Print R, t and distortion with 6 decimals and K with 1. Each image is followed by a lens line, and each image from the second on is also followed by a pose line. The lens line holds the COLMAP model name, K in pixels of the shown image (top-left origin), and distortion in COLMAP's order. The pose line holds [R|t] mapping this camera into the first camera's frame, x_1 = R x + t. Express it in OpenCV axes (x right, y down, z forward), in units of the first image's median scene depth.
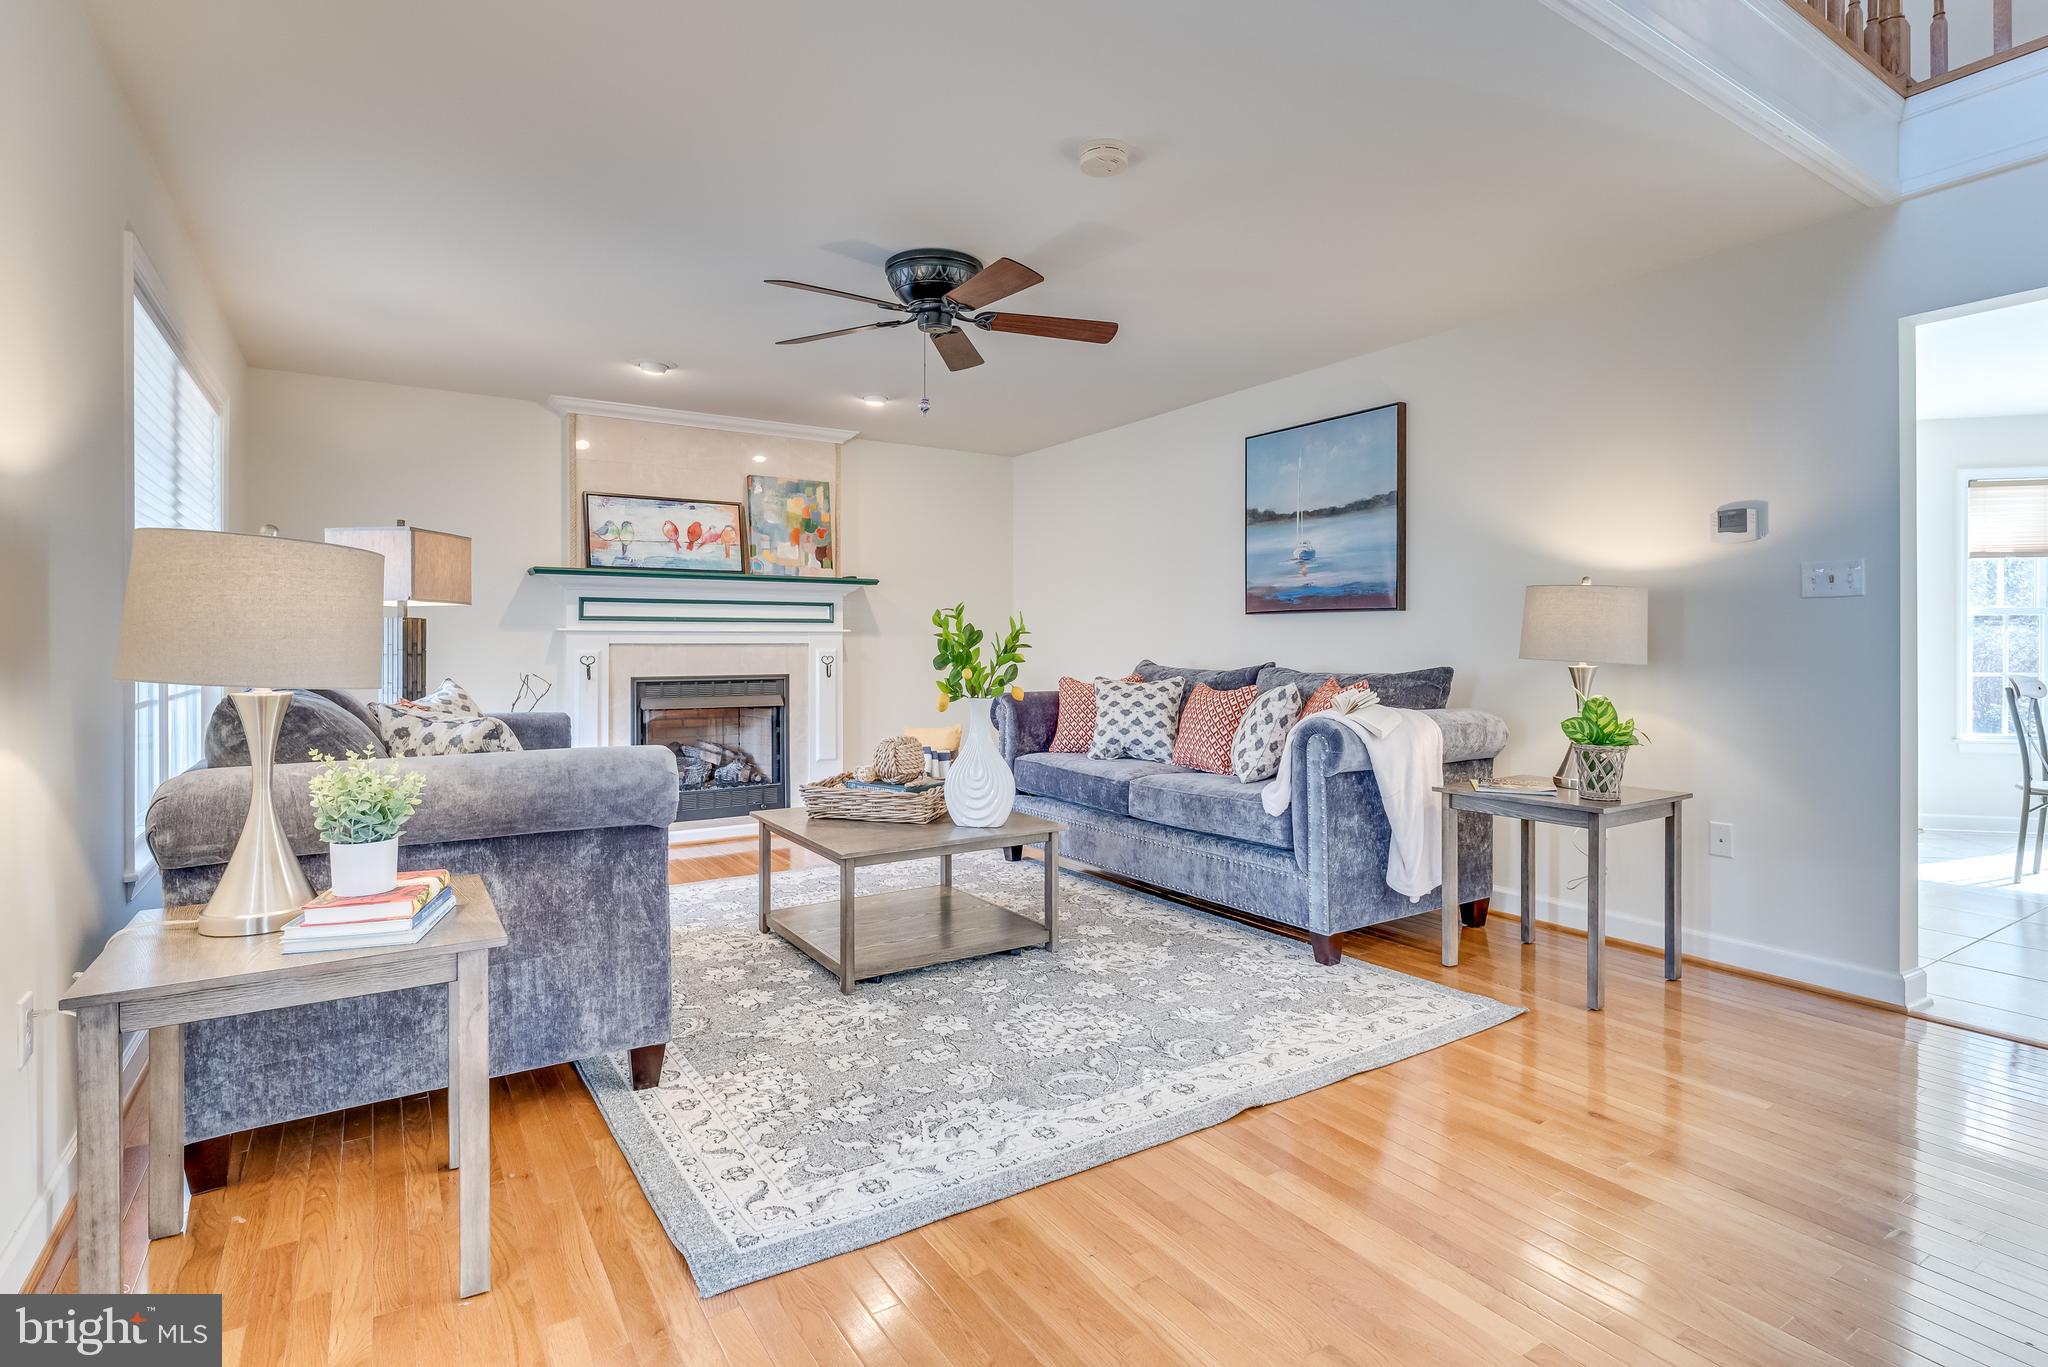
lens RADIAL K [[1001.3, 0, 1026.9], [0, 1001.3, 670.1], [0, 0, 1]] dist [0.000030, -0.000001]
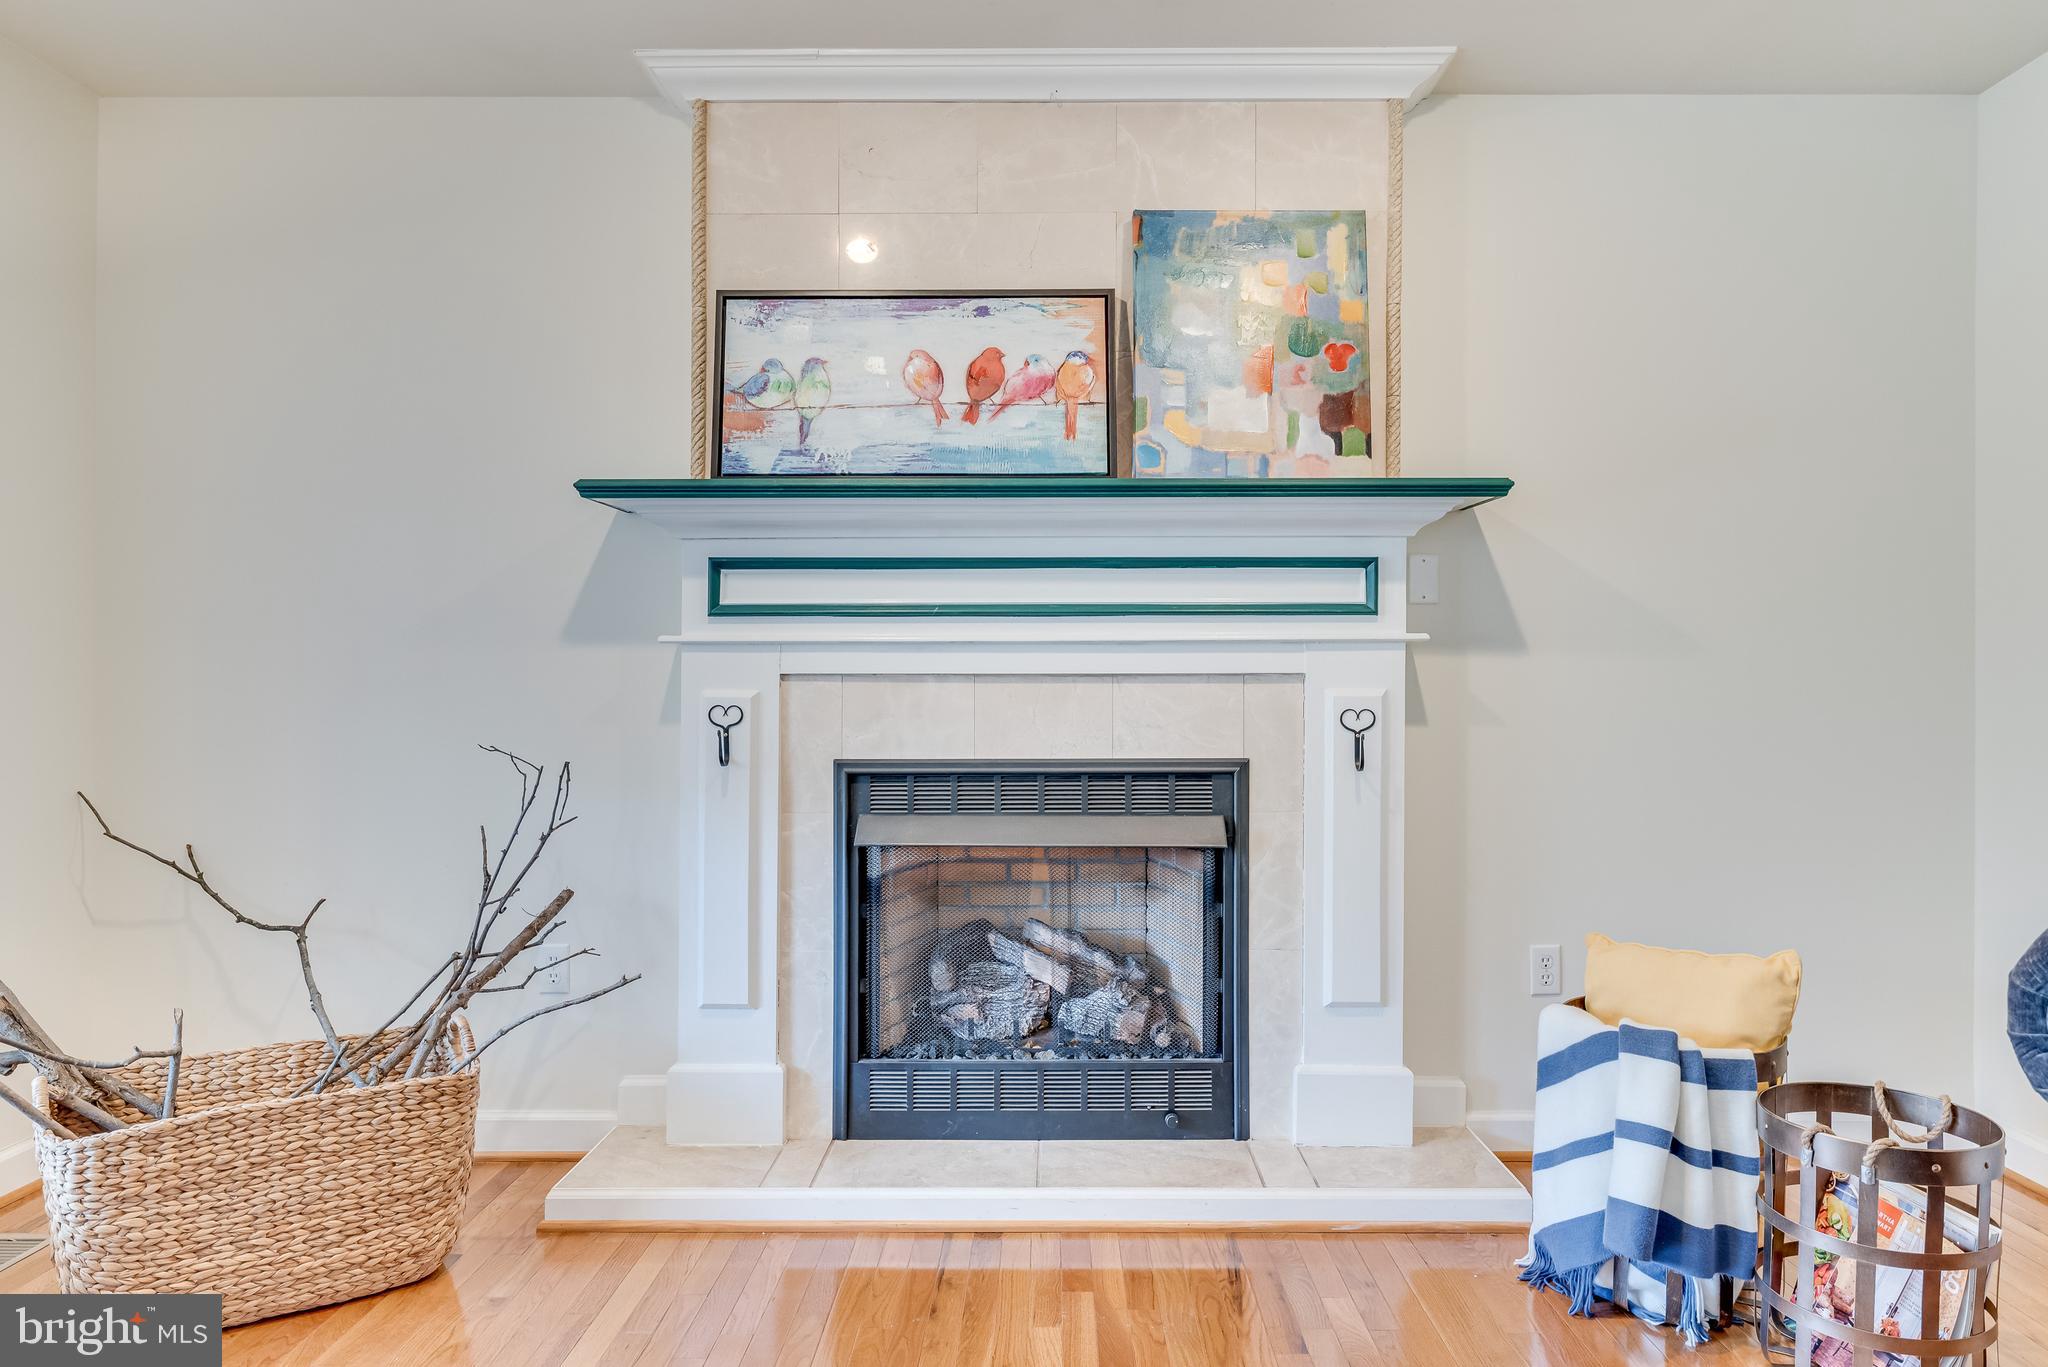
lens RADIAL K [[1340.6, 0, 1025.1], [0, 1340.6, 704.6], [0, 0, 1]] dist [-0.007979, -0.001086]
pose [[0.844241, 0.006931, -0.535919, -0.049162], [-0.014466, 0.999847, -0.009859, -0.009938], [0.535768, 0.016076, 0.844212, 0.570712]]
